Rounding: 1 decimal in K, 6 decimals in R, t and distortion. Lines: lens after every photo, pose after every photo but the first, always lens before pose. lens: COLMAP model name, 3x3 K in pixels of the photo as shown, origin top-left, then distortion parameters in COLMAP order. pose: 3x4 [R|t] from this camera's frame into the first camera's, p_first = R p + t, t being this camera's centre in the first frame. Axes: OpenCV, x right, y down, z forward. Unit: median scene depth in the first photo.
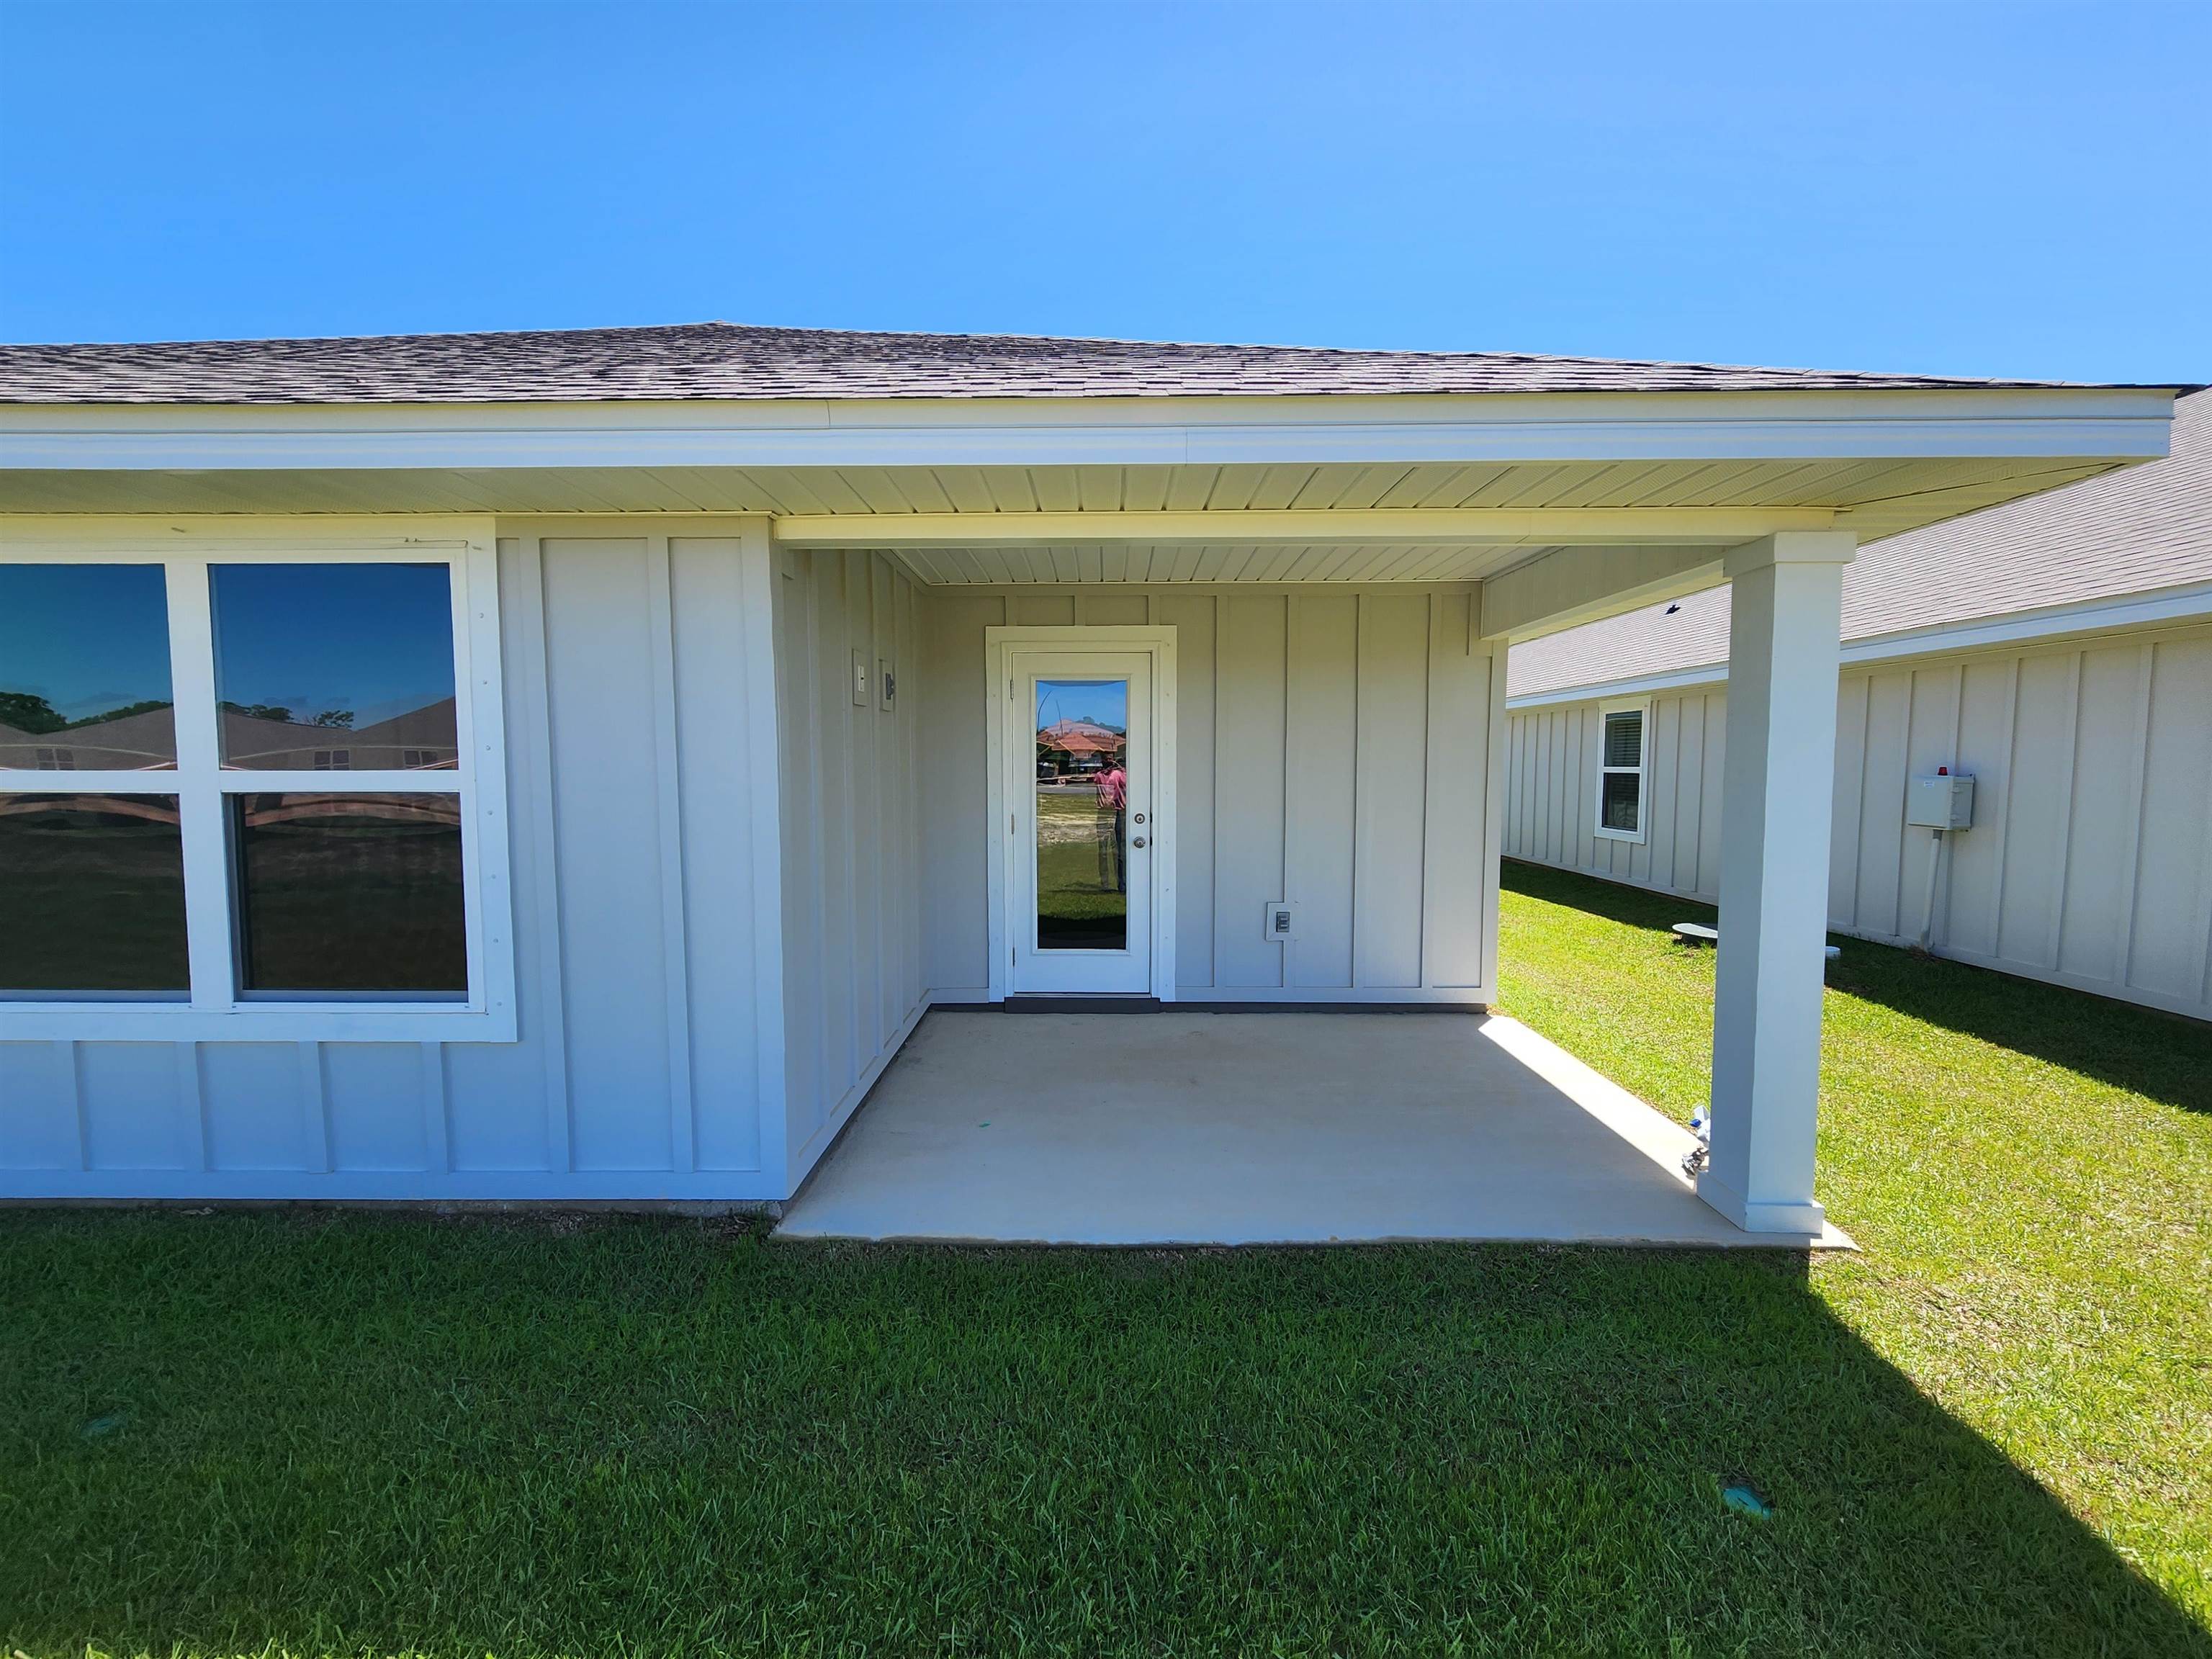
lens RADIAL K [[902.4, 0, 1102.0], [0, 902.4, 834.3], [0, 0, 1]] dist [0.000798, -0.000466]
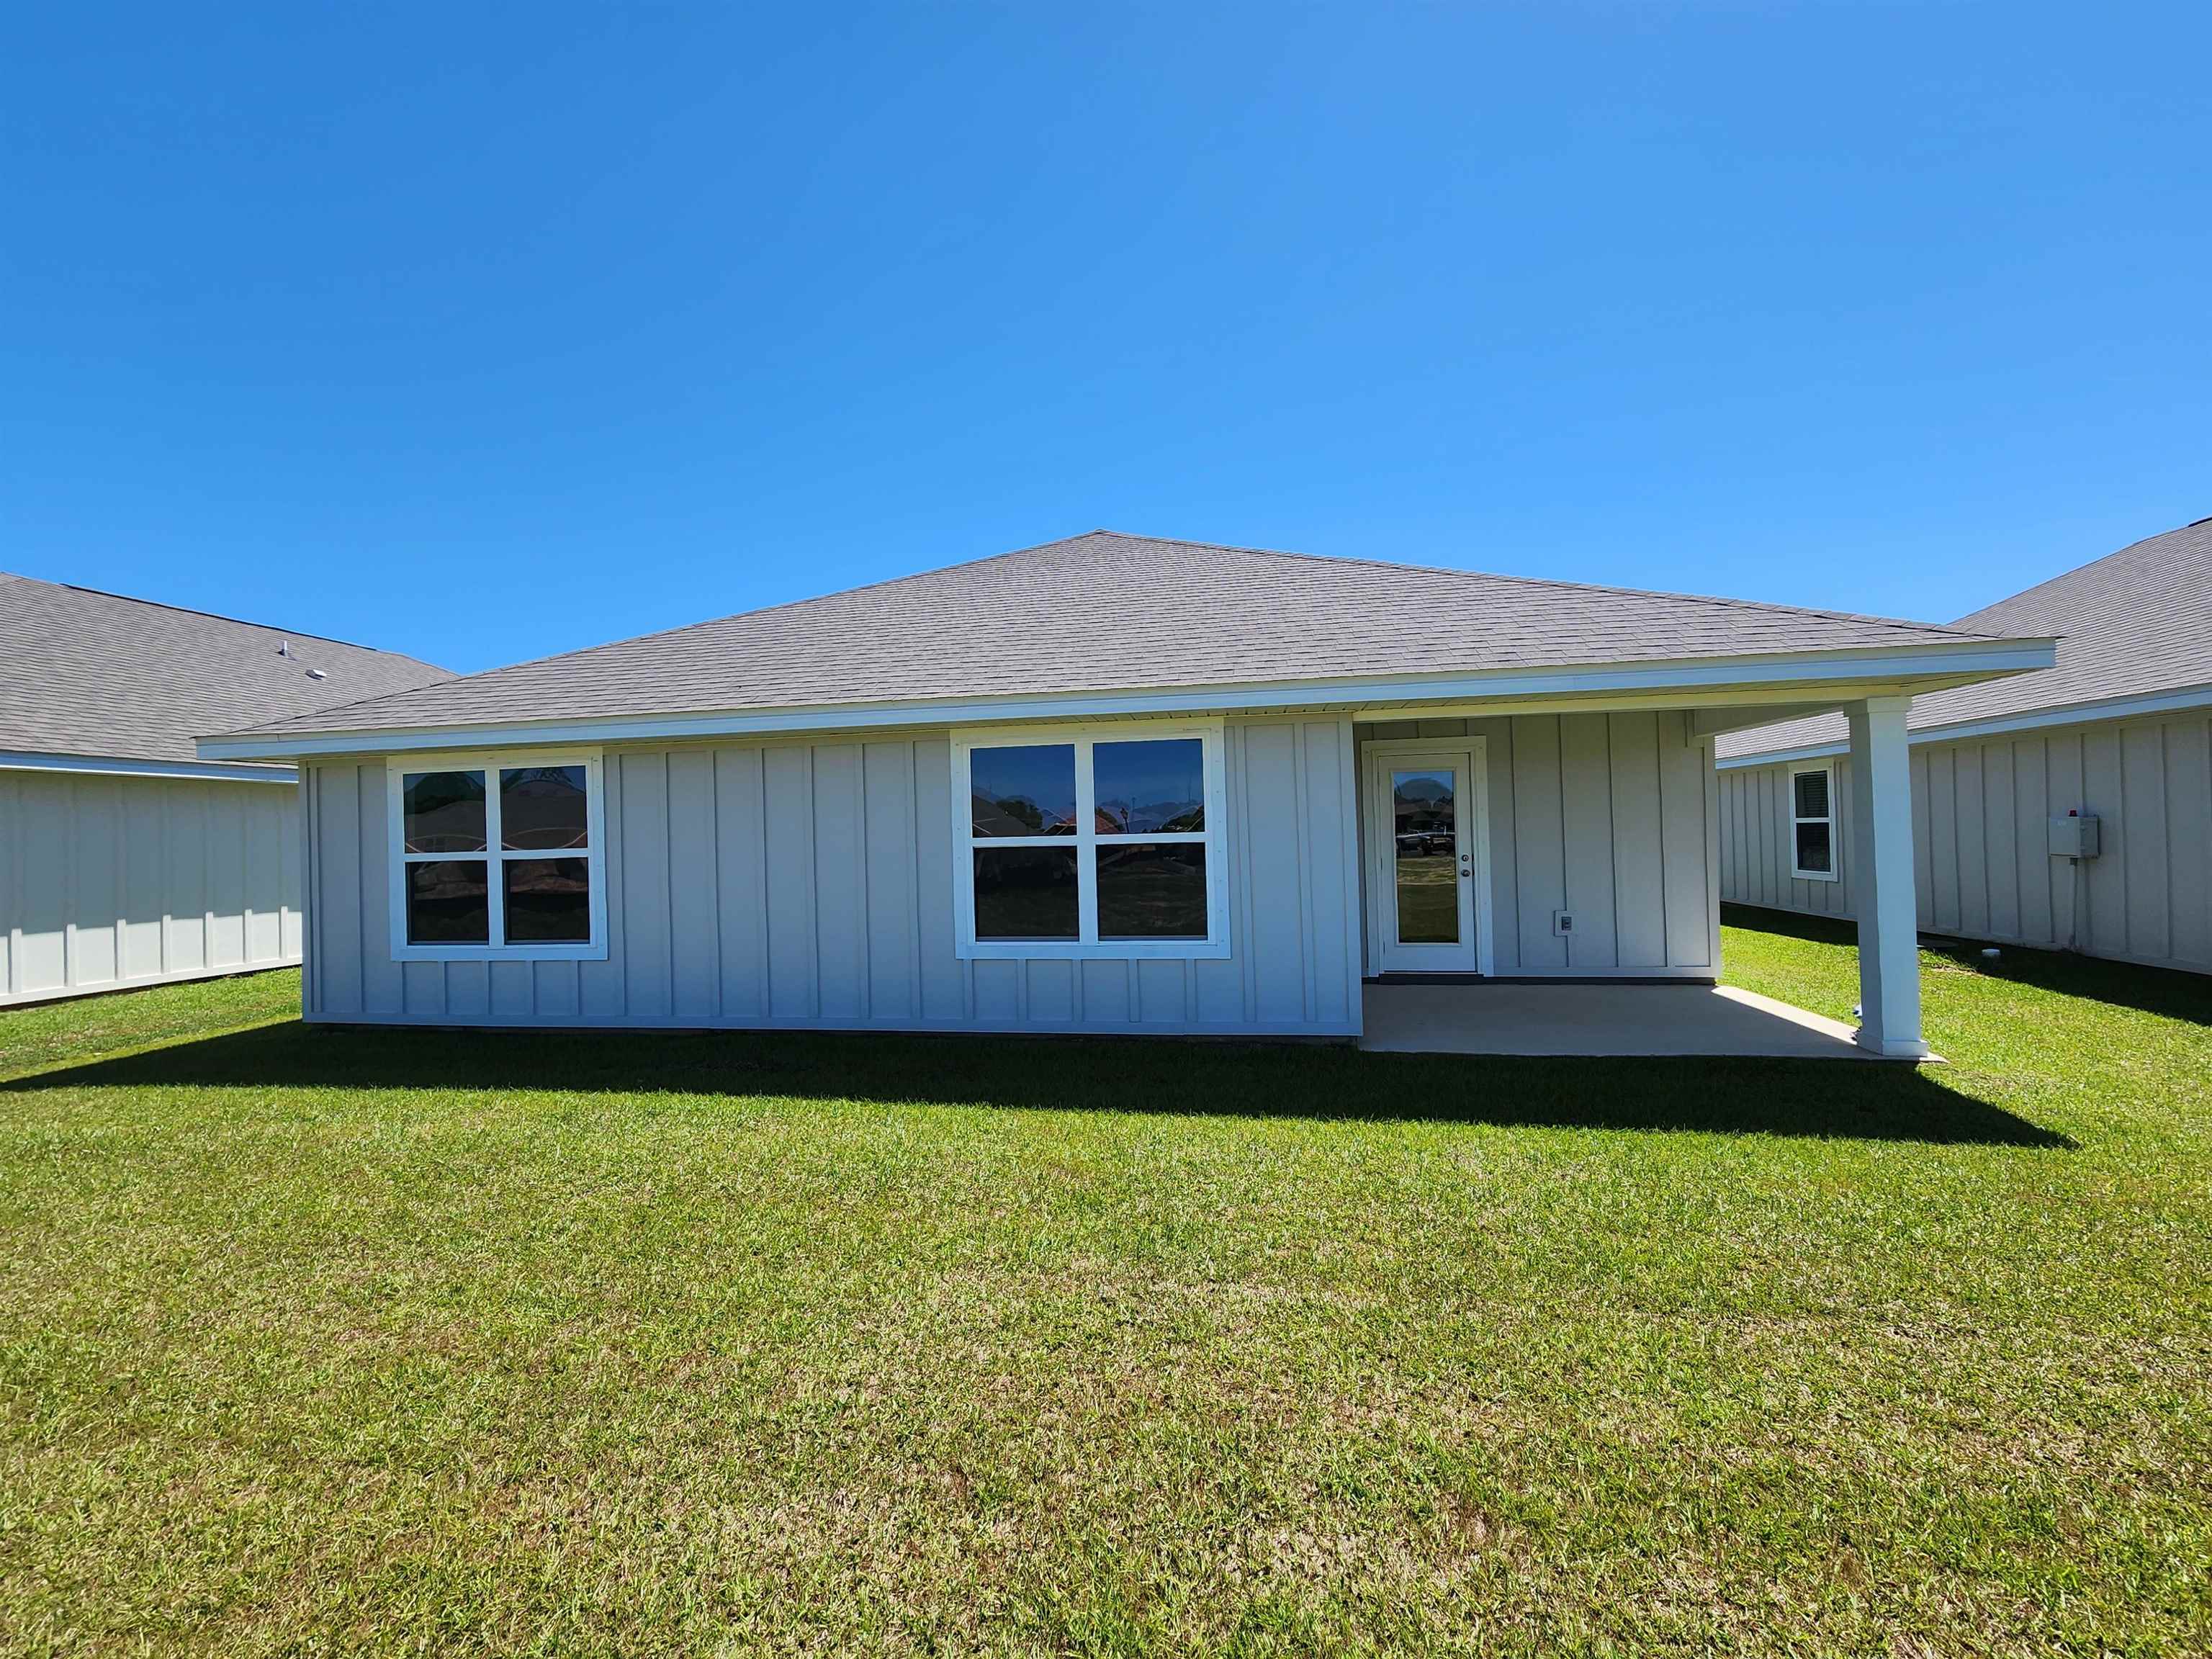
lens RADIAL K [[902.4, 0, 1110.8], [0, 902.4, 827.1], [0, 0, 1]] dist [0.000798, -0.000466]
pose [[0.988589, -0.025857, -0.148403, -0.311803], [0.013390, 0.996342, -0.084395, 0.049553], [0.150042, 0.081445, 0.985319, -0.598710]]
